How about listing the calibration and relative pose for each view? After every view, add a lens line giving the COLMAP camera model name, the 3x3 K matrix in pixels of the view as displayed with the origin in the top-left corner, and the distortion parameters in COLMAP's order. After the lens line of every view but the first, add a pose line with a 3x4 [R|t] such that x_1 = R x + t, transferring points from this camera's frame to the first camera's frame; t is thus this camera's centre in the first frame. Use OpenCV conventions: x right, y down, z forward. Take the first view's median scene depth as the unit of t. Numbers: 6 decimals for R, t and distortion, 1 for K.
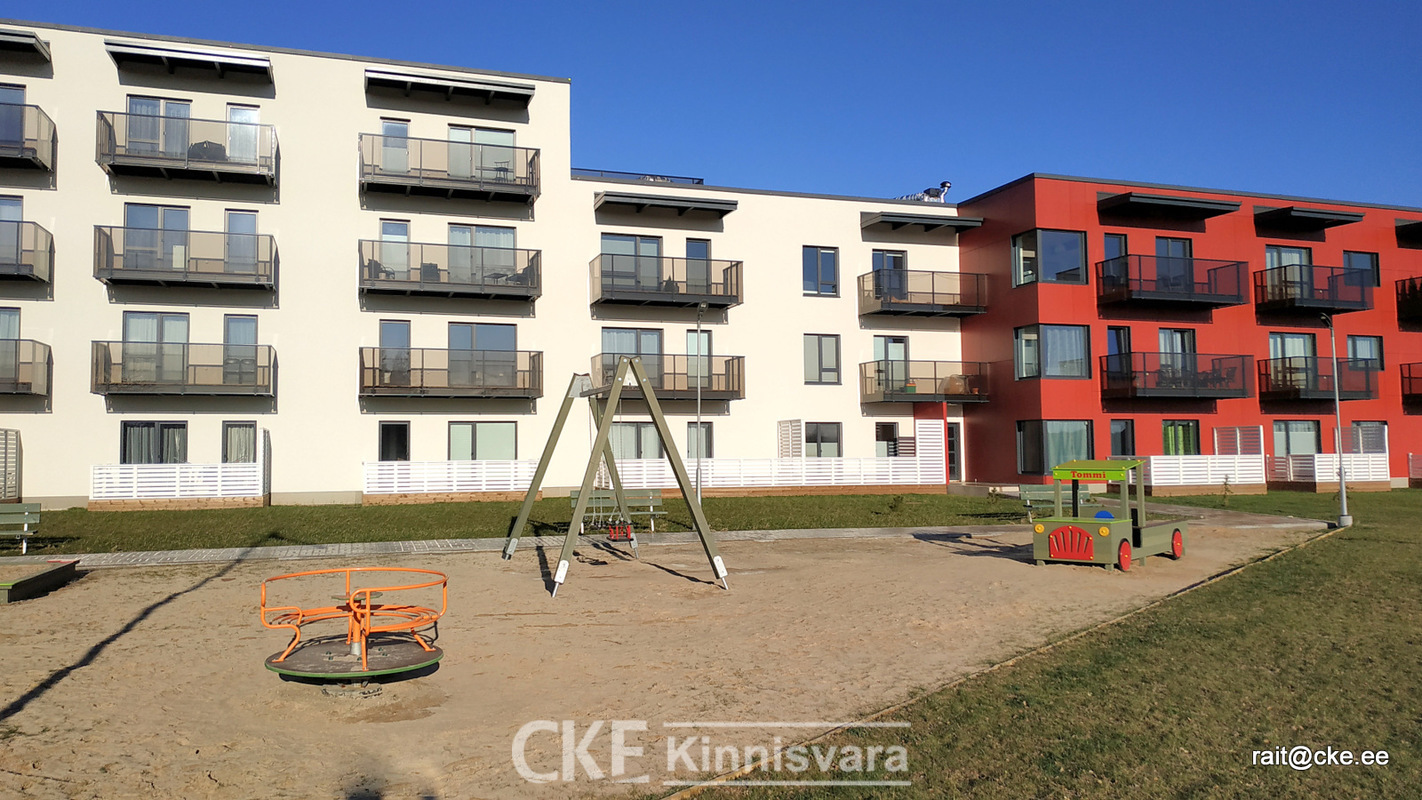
lens RADIAL K [[1026.8, 0, 711.0], [0, 1026.8, 400.0], [0, 0, 1]] dist [0.004894, -0.000391]
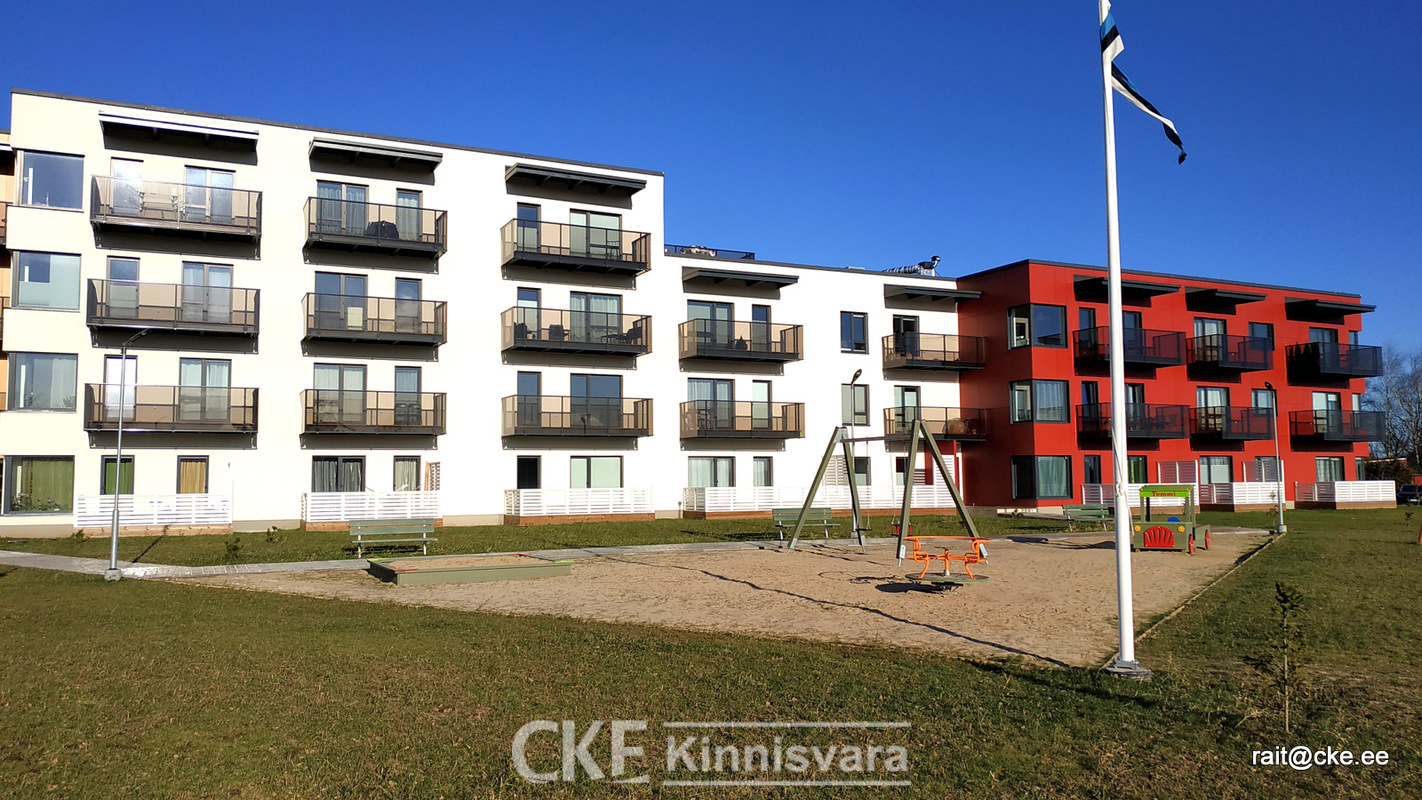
lens RADIAL K [[1038.5, 0, 711.0], [0, 1038.5, 400.0], [0, 0, 1]] dist [-0.000674, -0.000434]
pose [[0.992321, 0.008841, 0.123376, -0.221073], [-0.005257, 0.999556, -0.029346, -0.008904], [-0.123581, 0.028472, 0.991926, -0.206077]]
